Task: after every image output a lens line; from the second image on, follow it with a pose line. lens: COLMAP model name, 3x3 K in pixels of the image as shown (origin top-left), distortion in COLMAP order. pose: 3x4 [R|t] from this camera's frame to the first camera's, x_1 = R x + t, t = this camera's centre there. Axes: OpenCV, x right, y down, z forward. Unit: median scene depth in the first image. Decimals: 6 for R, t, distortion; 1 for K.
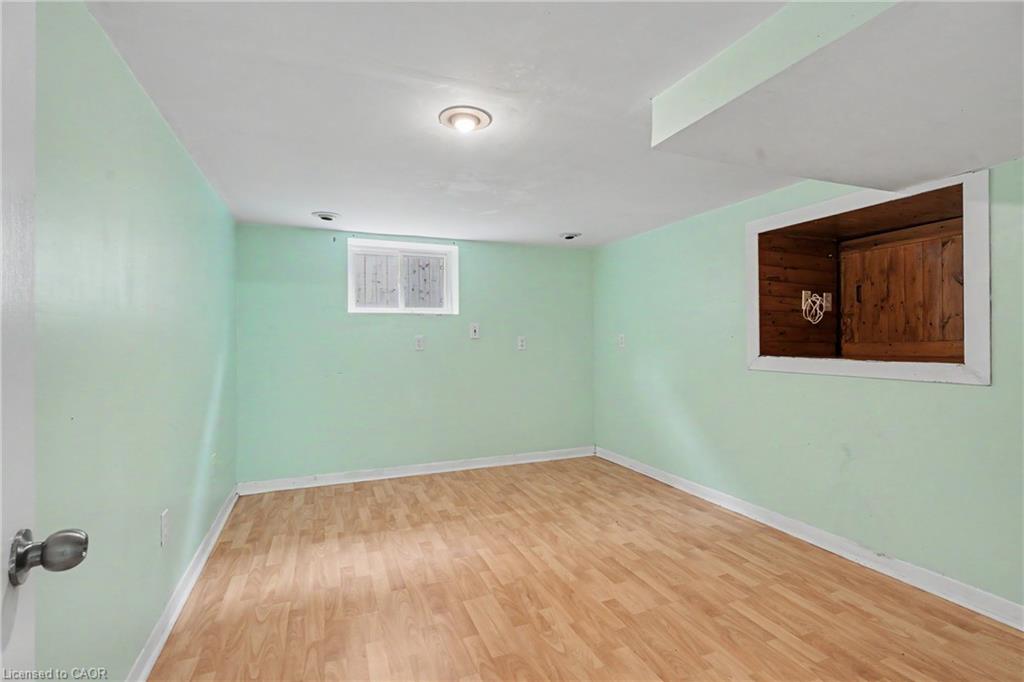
lens RADIAL K [[467.9, 0, 514.2], [0, 467.9, 342.3], [0, 0, 1]] dist [0.001521, -0.001087]
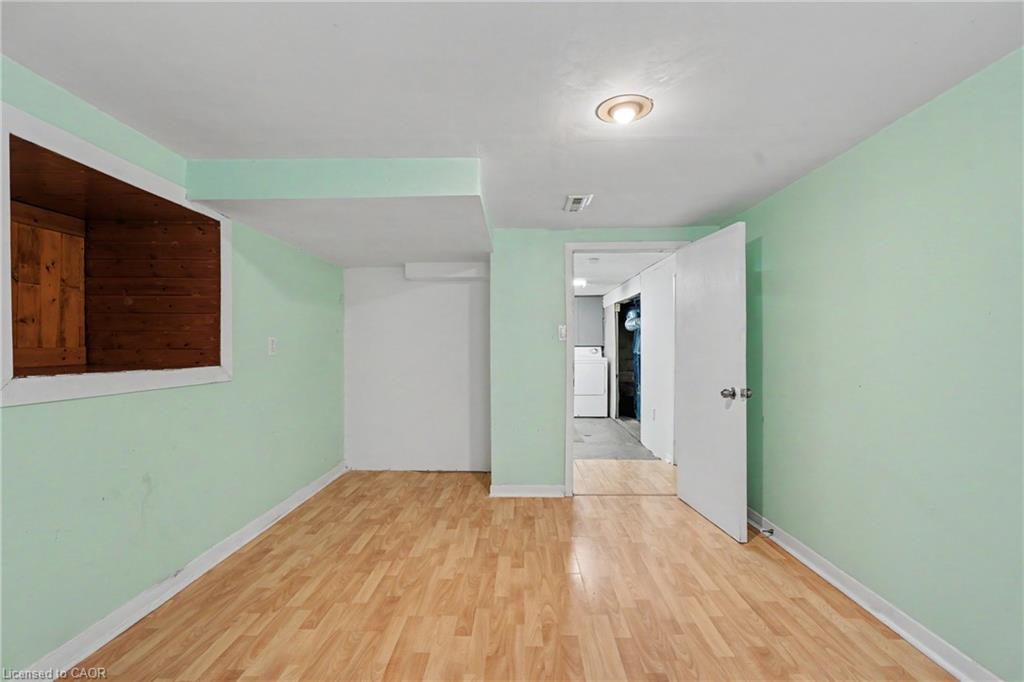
lens RADIAL K [[467.9, 0, 509.4], [0, 467.9, 341.4], [0, 0, 1]] dist [0.001521, -0.001087]
pose [[-0.917963, 0.014067, 0.396417, -0.248076], [0.010179, 0.999877, -0.011909, 0.001818], [-0.396536, -0.006896, -0.917993, 1.826310]]
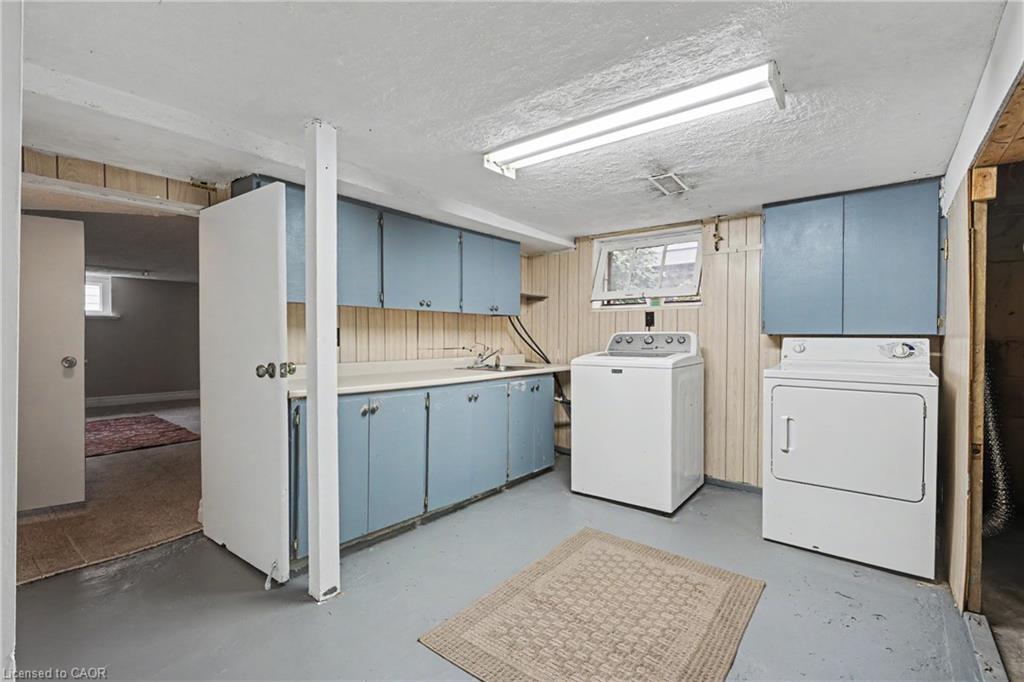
lens RADIAL K [[467.9, 0, 513.1], [0, 467.9, 343.8], [0, 0, 1]] dist [0.001521, -0.001087]
pose [[-0.497664, -0.000650, 0.867369, -0.147021], [0.001992, 0.999996, 0.001892, 0.007712], [-0.867367, 0.002669, -0.497661, 1.077767]]
